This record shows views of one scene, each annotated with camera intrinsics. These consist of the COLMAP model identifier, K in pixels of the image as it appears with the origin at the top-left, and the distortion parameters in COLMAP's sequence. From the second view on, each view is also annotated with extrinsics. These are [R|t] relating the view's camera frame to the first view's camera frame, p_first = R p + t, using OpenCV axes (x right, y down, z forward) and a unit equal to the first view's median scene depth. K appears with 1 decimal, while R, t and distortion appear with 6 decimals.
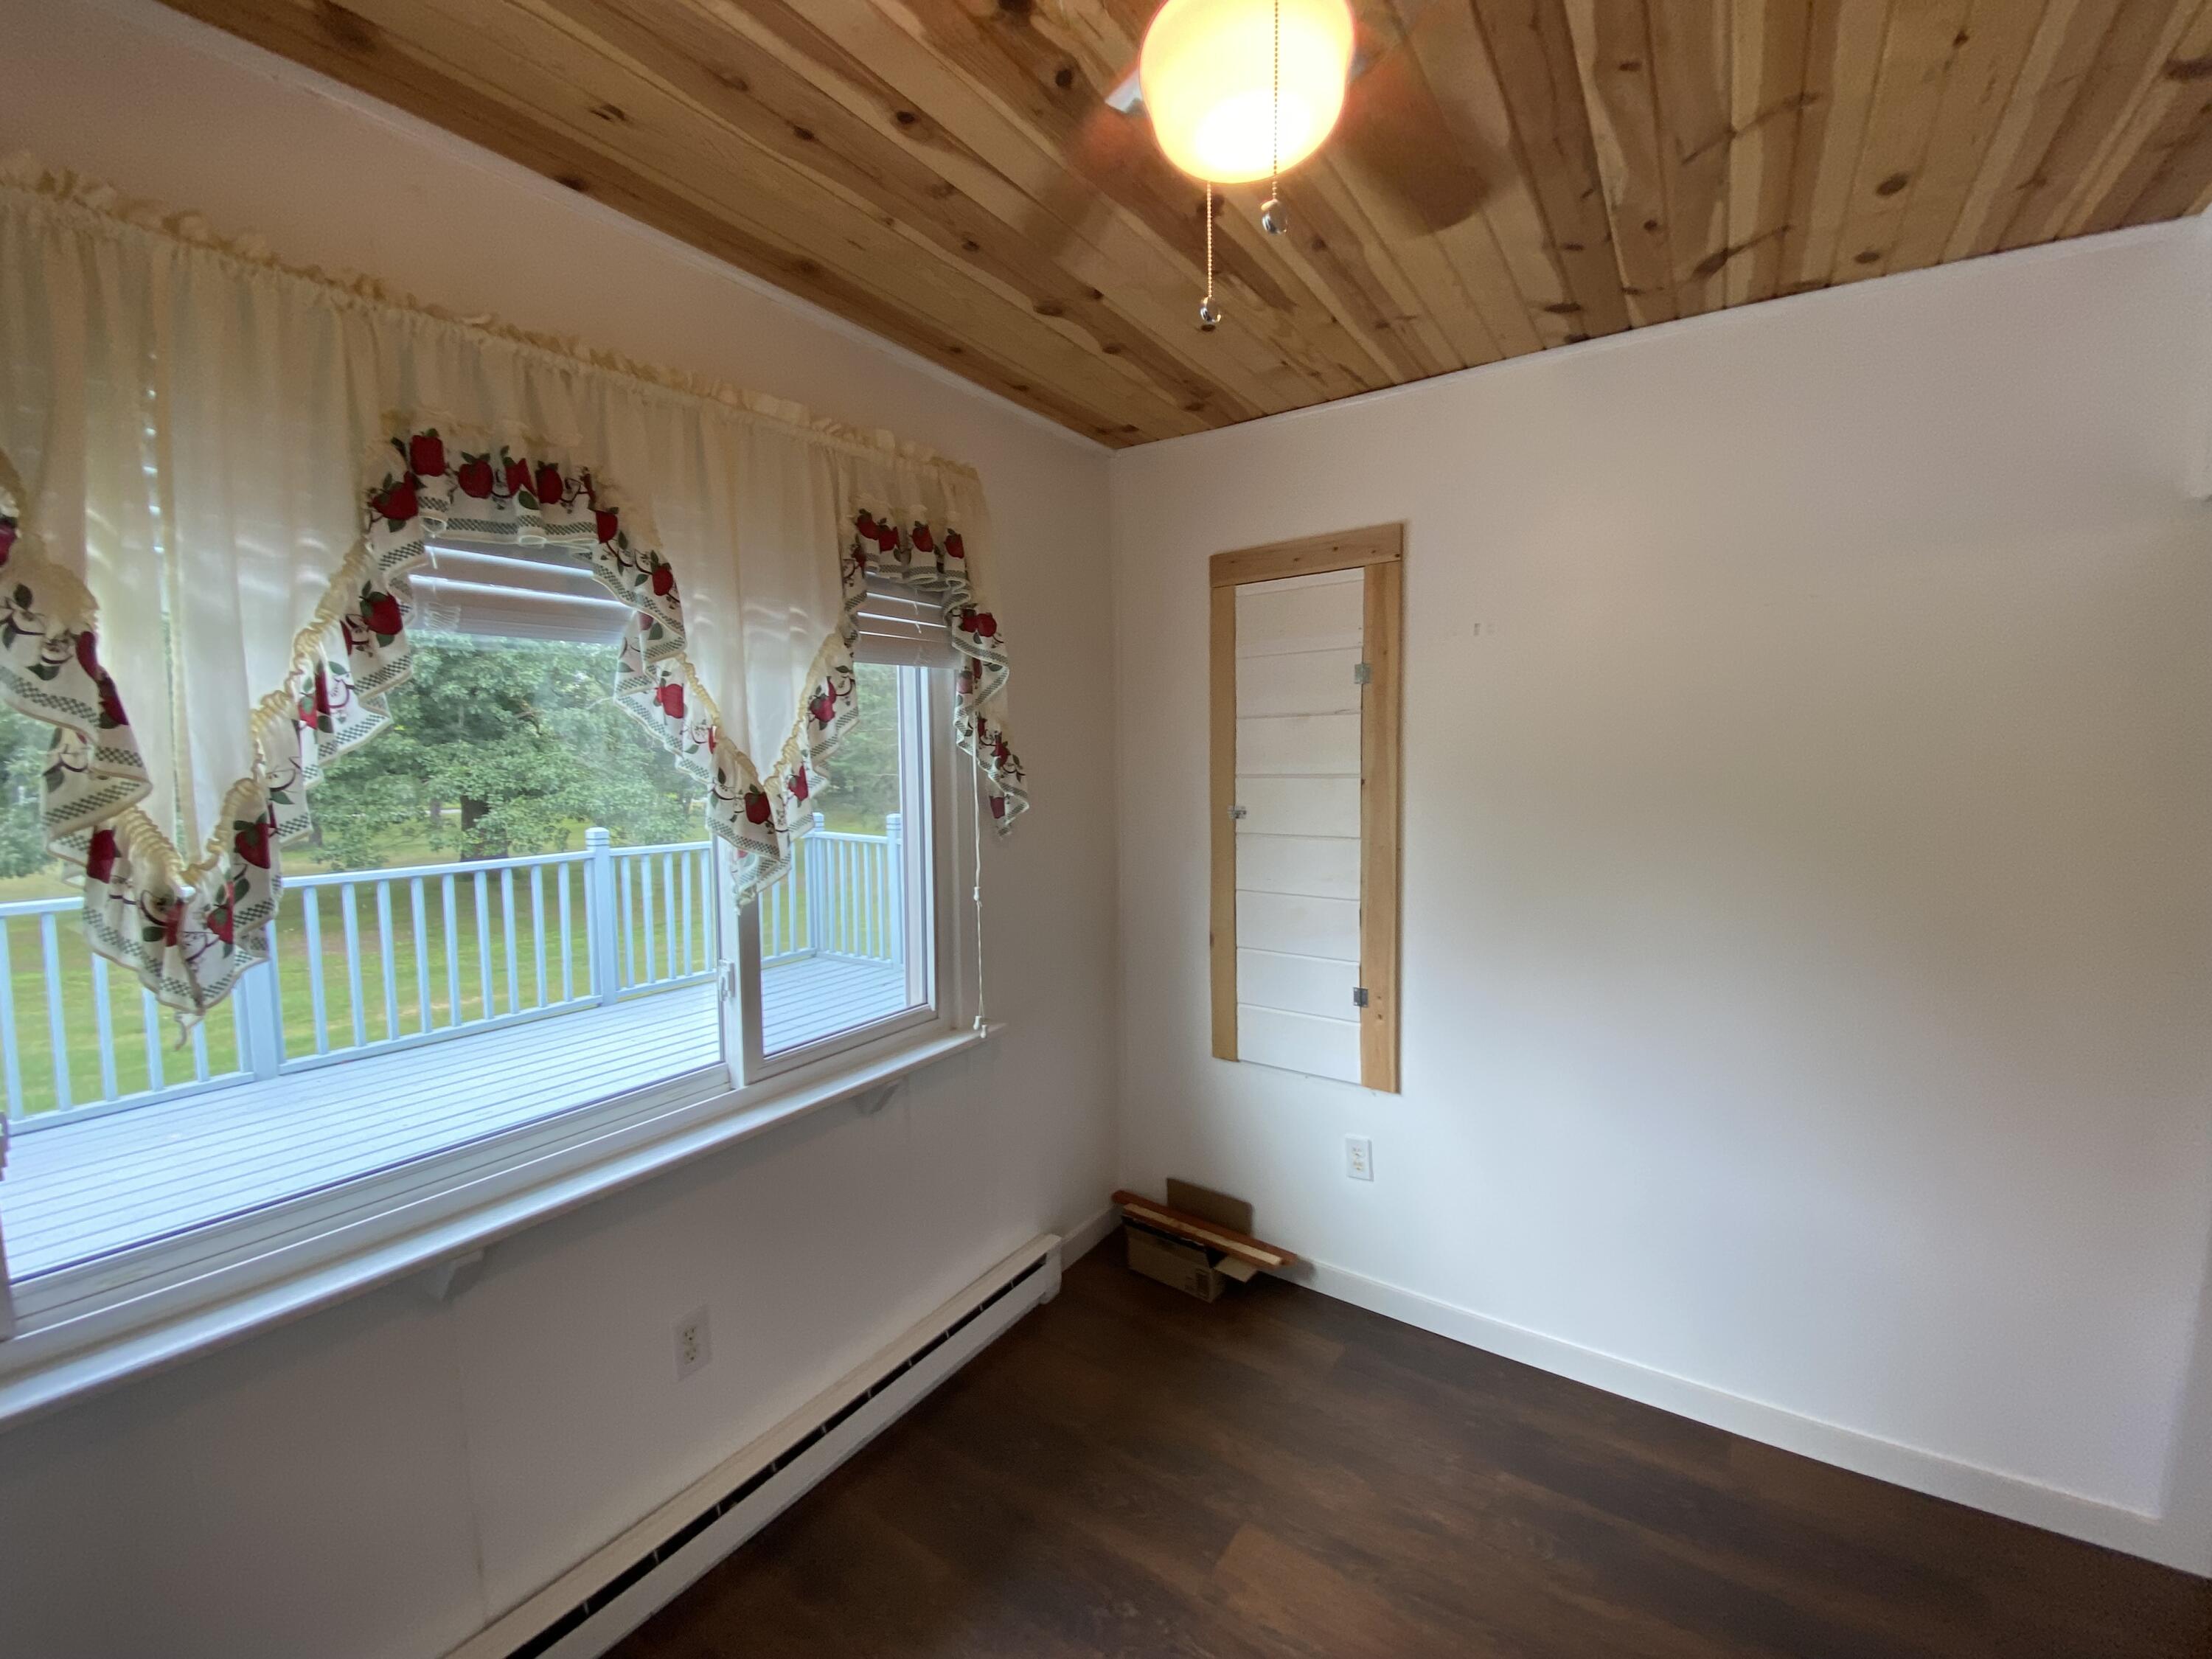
lens RADIAL K [[895.5, 0, 1093.6], [0, 895.5, 832.8], [0, 0, 1]] dist [0.023748, -0.022202]
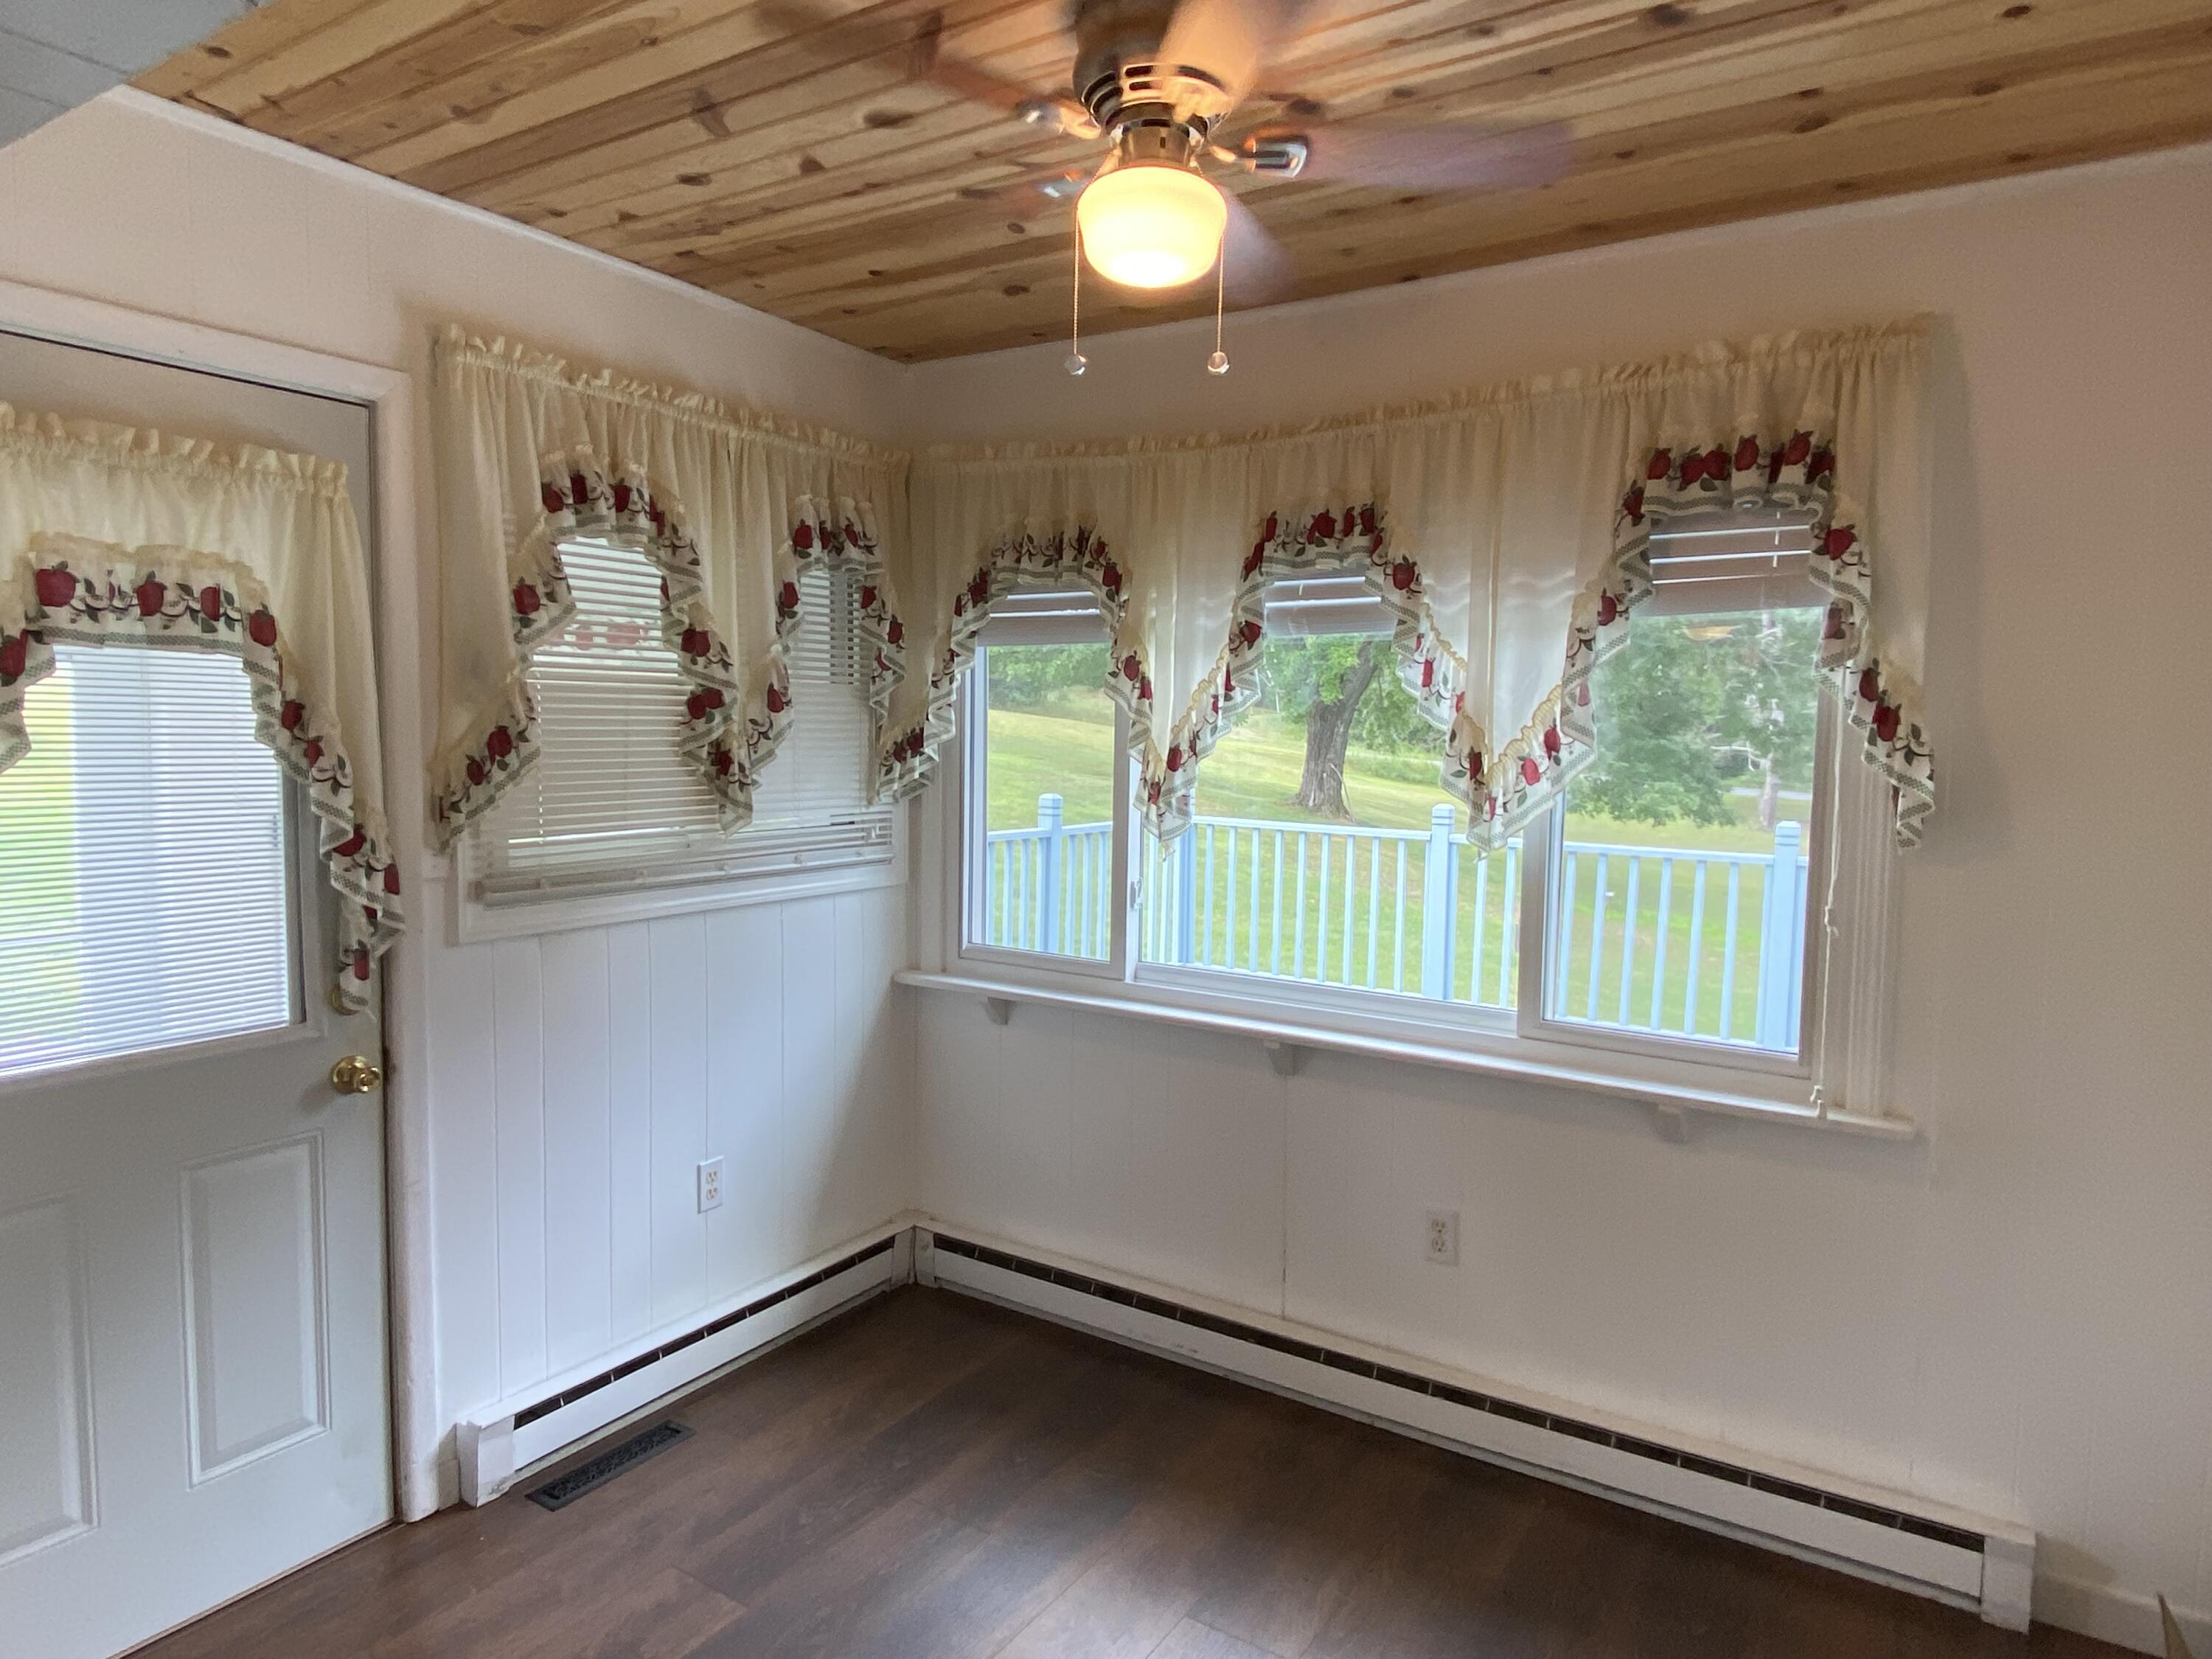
lens RADIAL K [[1313.0, 0, 1106.0], [0, 1313.0, 829.5], [0, 0, 1]] dist [0.001663, -0.000696]
pose [[0.034060, 0.089837, -0.995374, 1.226652], [-0.098129, 0.991440, 0.086124, -0.045990], [0.994591, 0.094741, 0.042584, 0.498388]]
